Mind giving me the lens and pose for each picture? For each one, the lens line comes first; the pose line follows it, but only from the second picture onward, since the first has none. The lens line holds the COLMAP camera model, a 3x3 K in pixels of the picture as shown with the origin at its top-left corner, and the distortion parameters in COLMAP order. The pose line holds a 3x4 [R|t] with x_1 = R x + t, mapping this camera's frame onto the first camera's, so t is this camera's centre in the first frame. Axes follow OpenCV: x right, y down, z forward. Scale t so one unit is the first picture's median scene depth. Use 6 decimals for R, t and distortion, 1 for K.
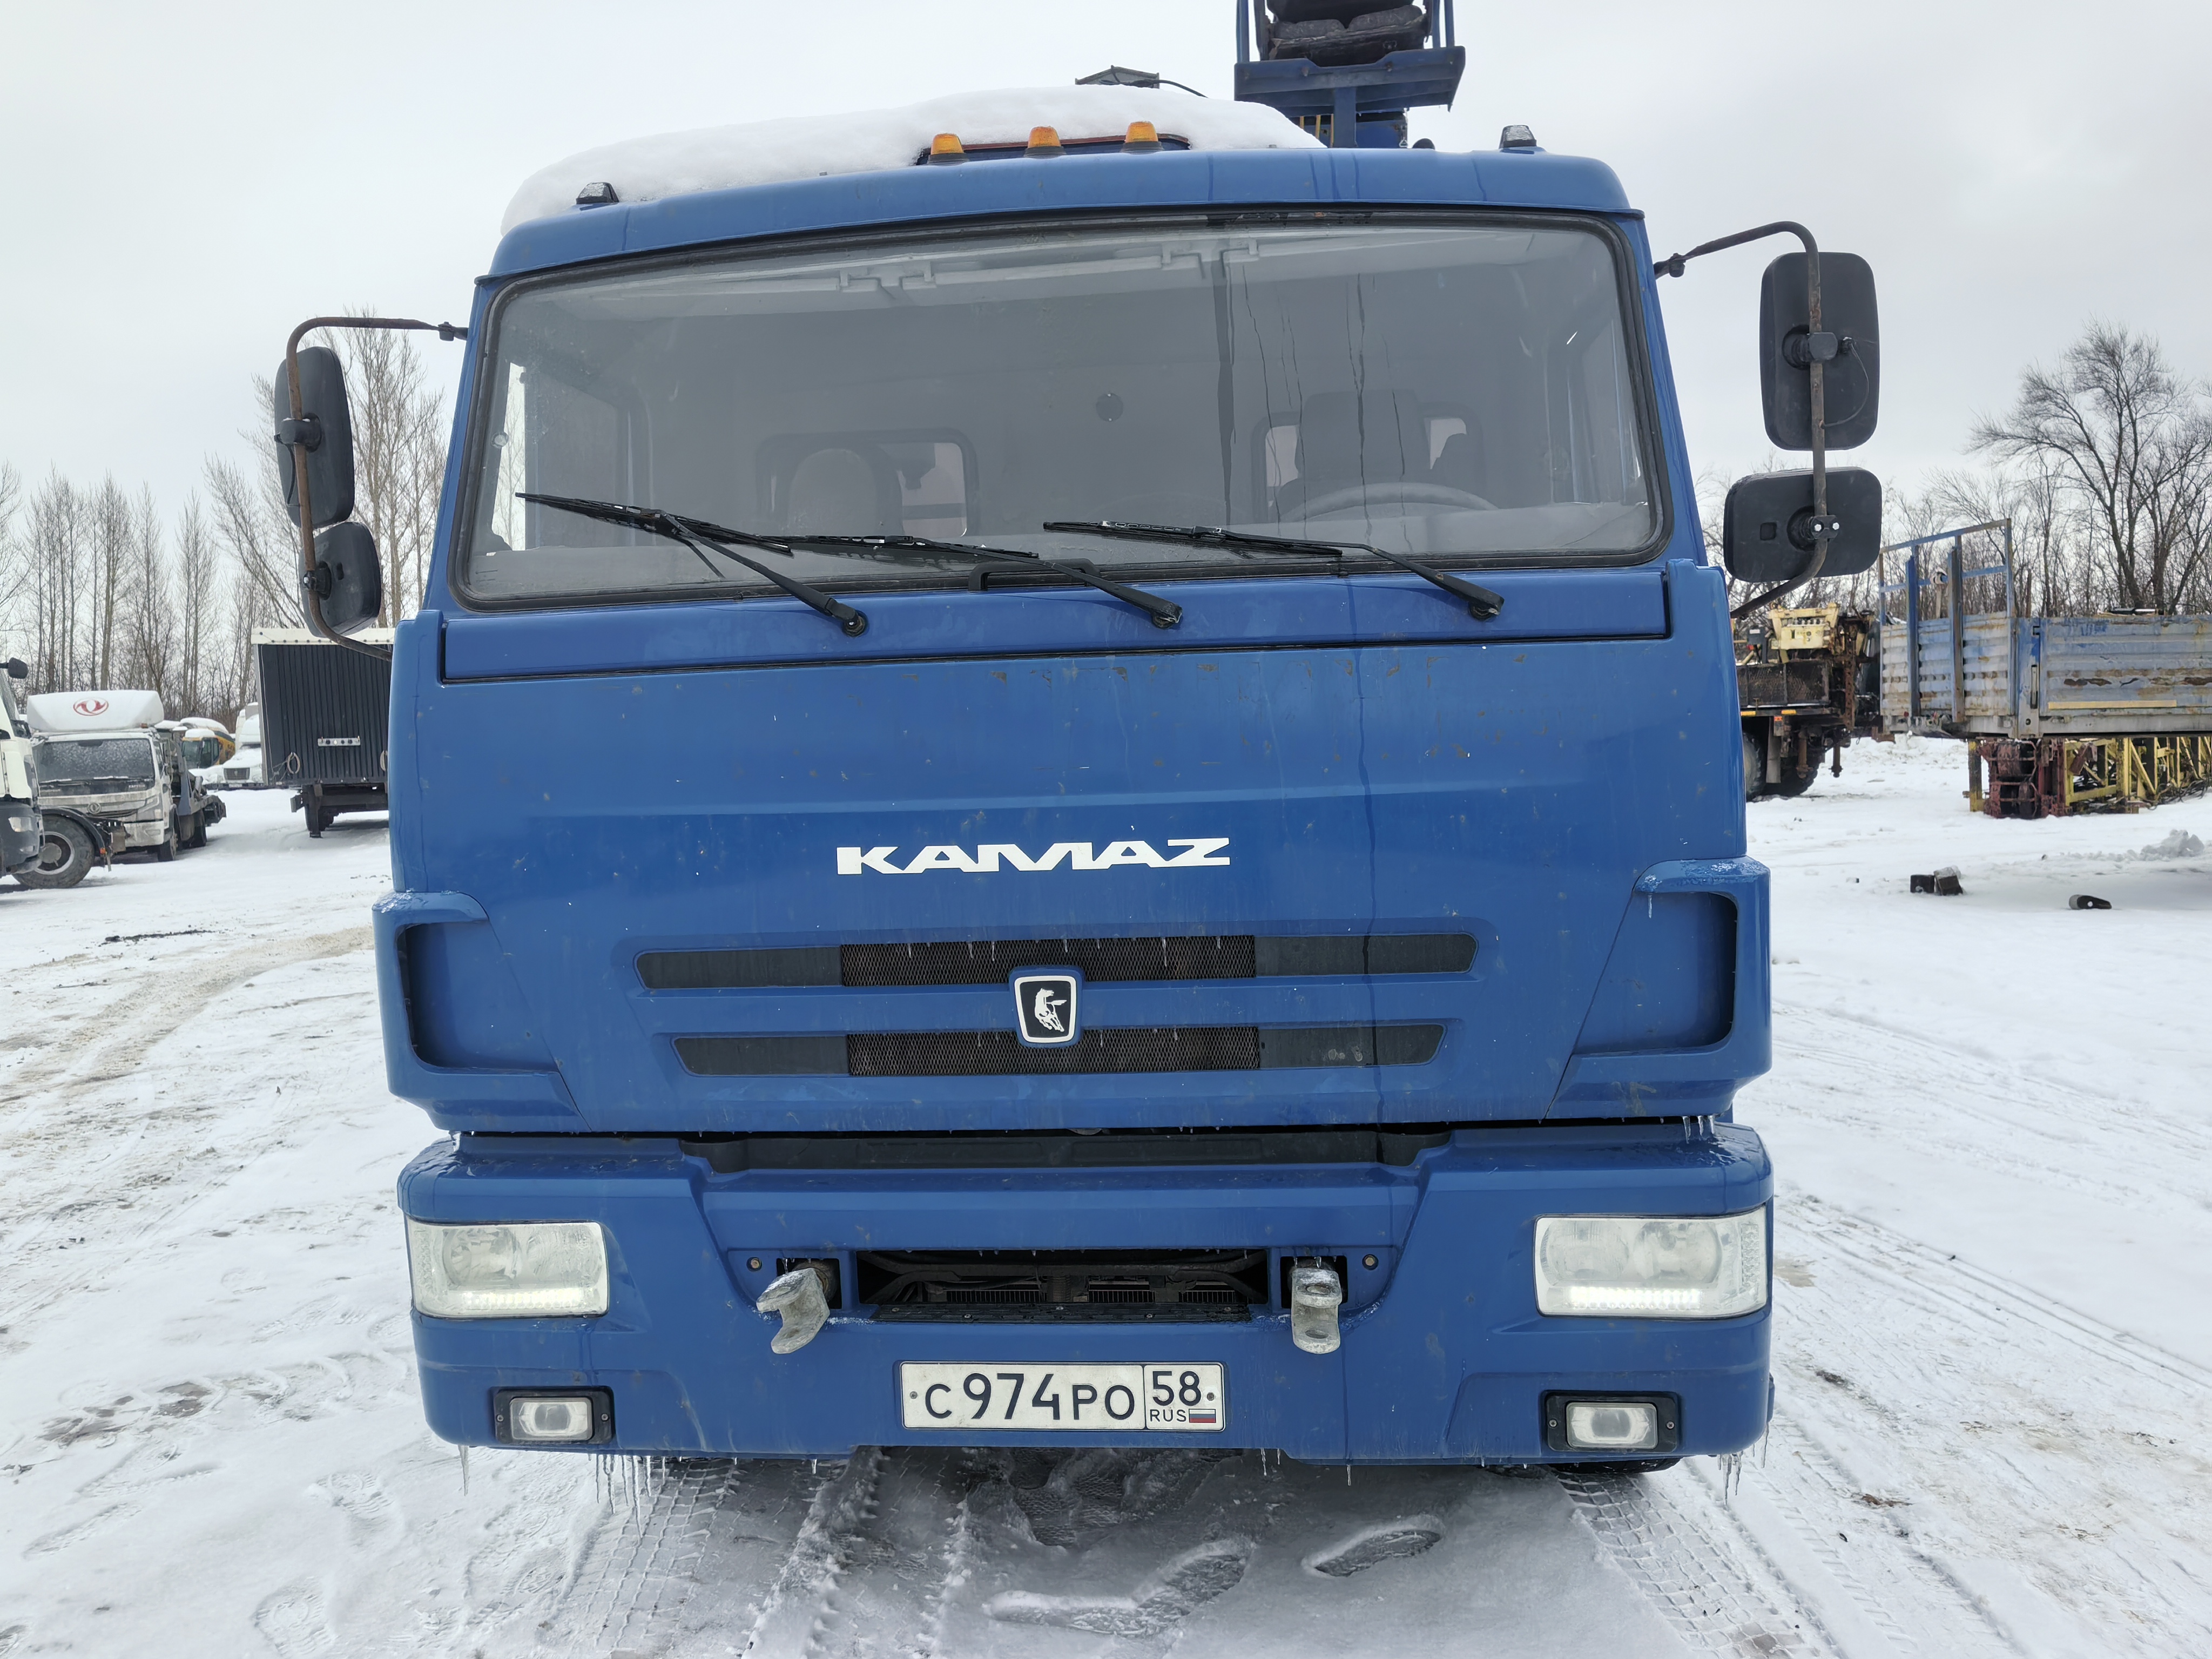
lens RADIAL K [[1761.8, 0, 1106.0], [0, 1761.8, 829.5], [0, 0, 1]] dist [0.097377, -0.145903]
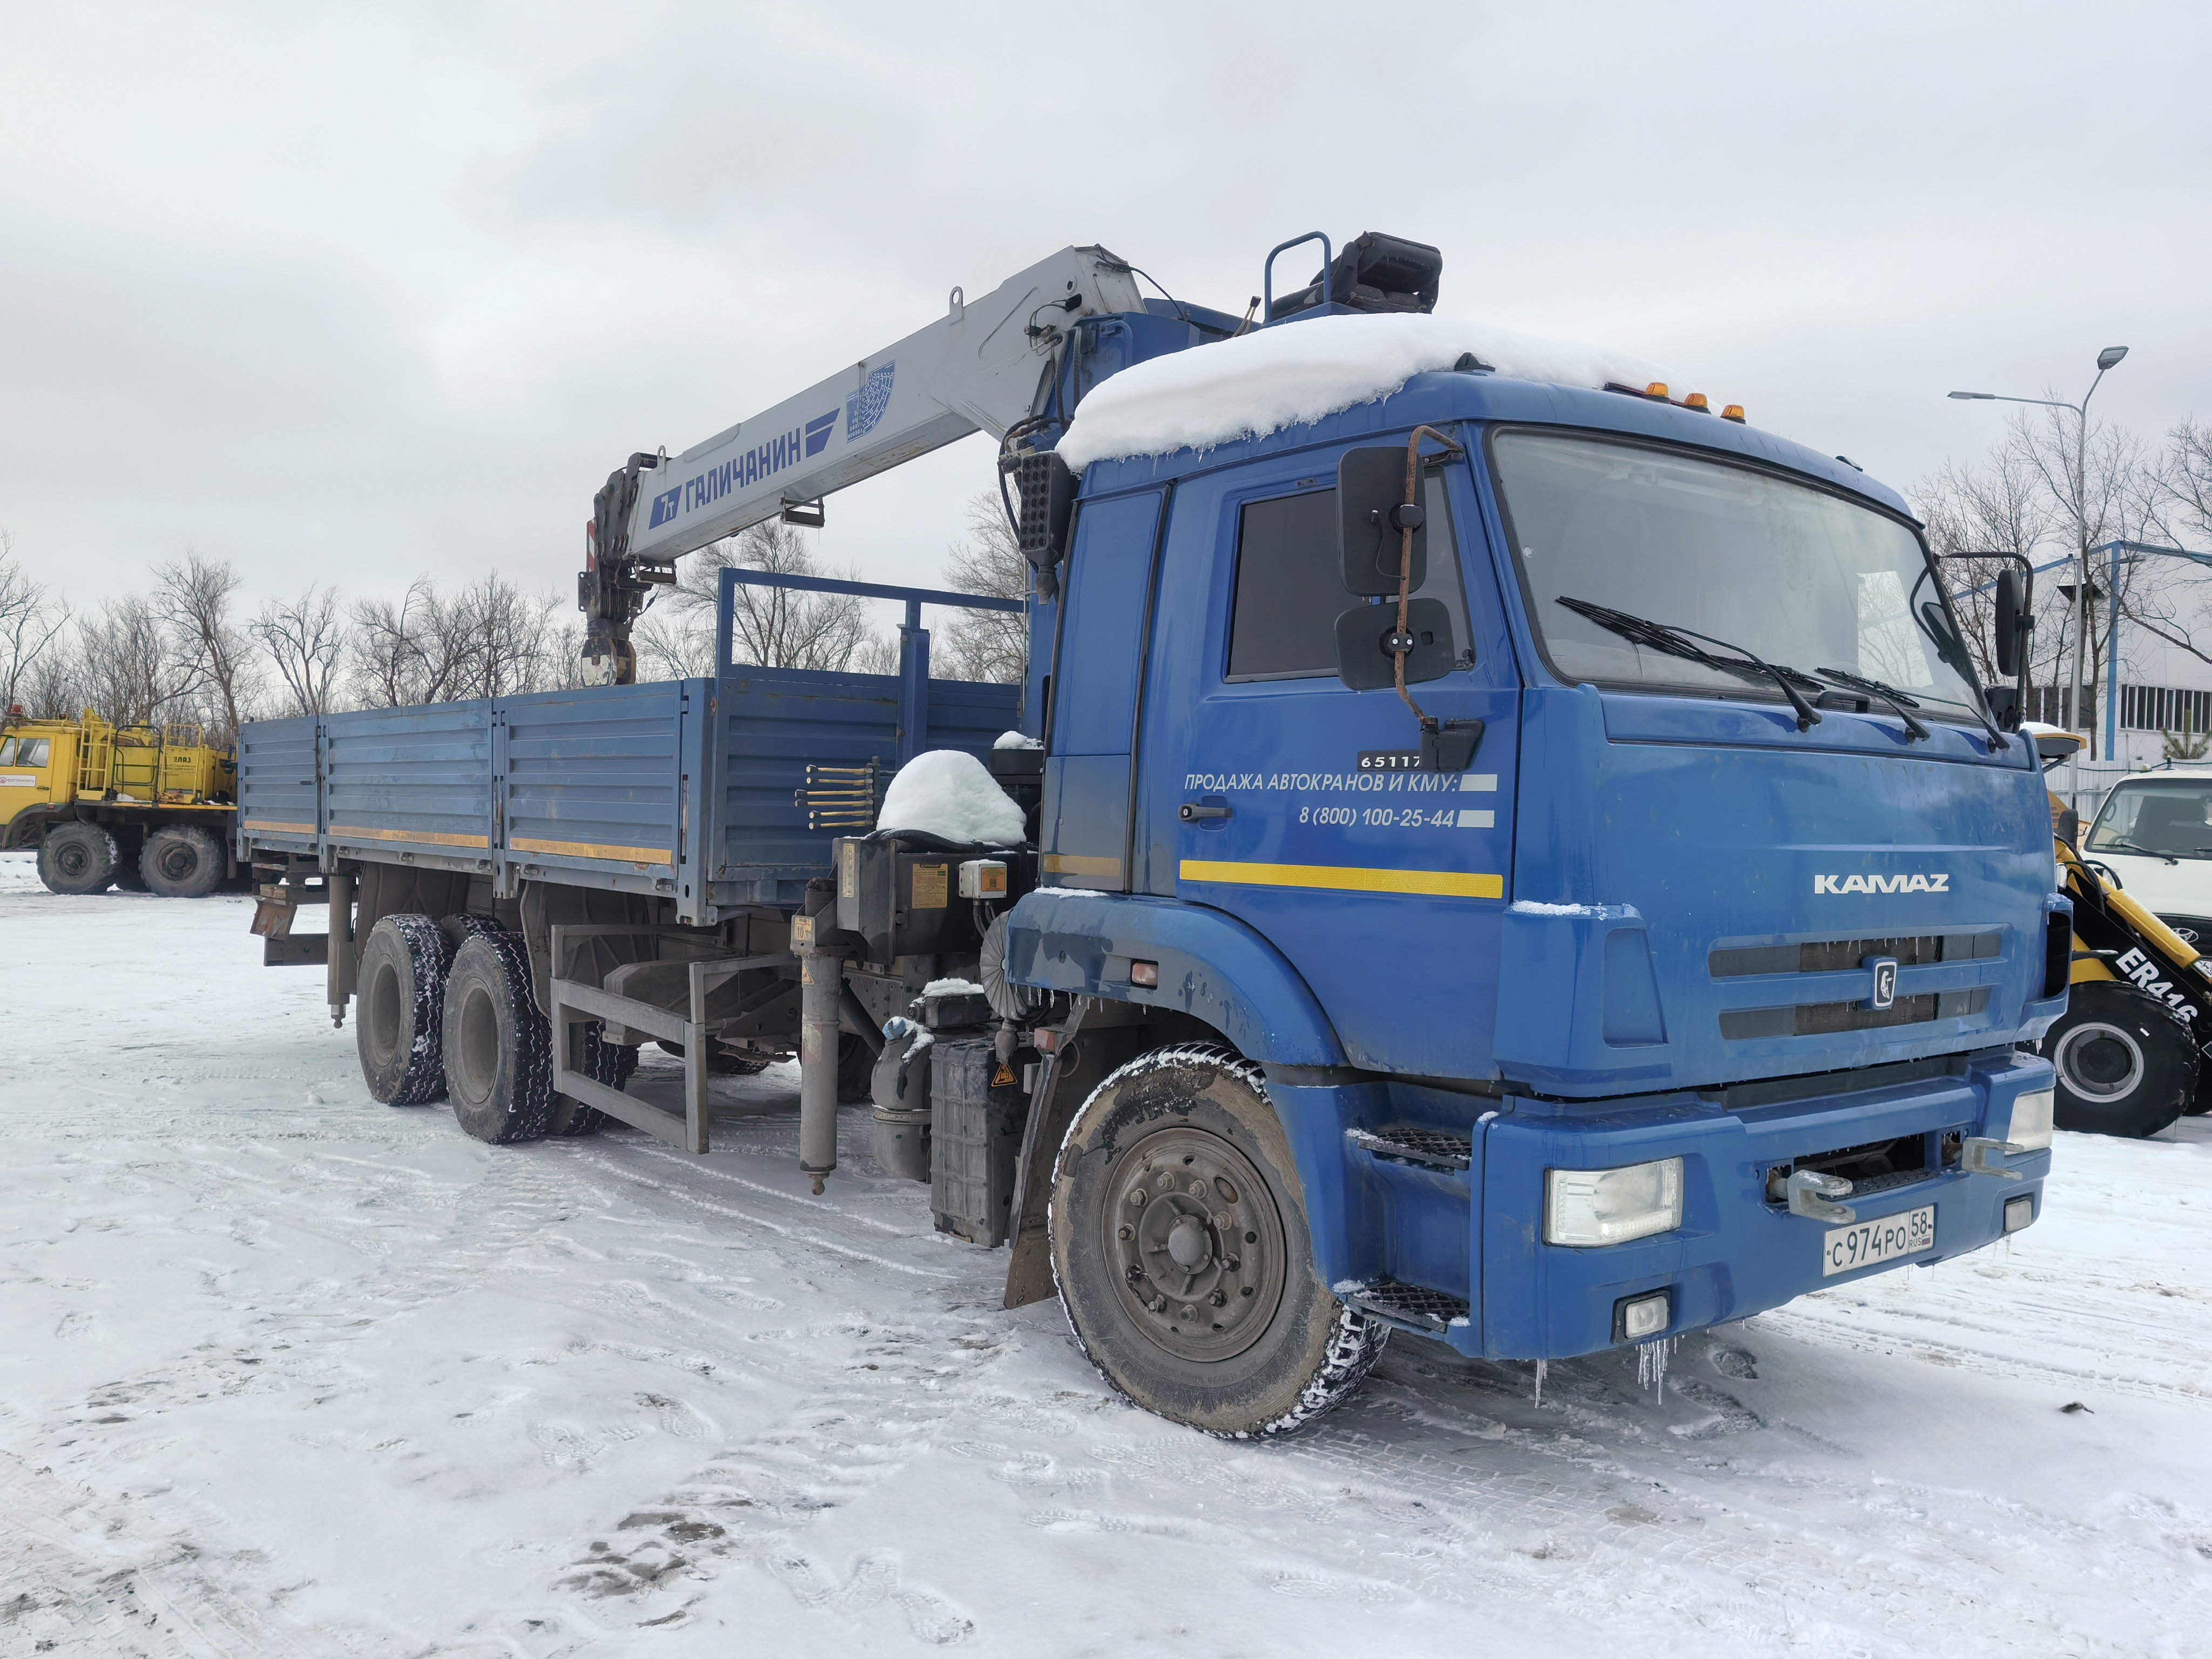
lens RADIAL K [[1760.1, 0, 1106.0], [0, 1760.1, 829.5], [0, 0, 1]] dist [0.025697, -0.001600]
pose [[0.707378, 0.042740, 0.705542, -1.572231], [0.002228, 0.998030, -0.062692, 0.061812], [-0.706832, 0.045919, 0.705890, 0.380397]]
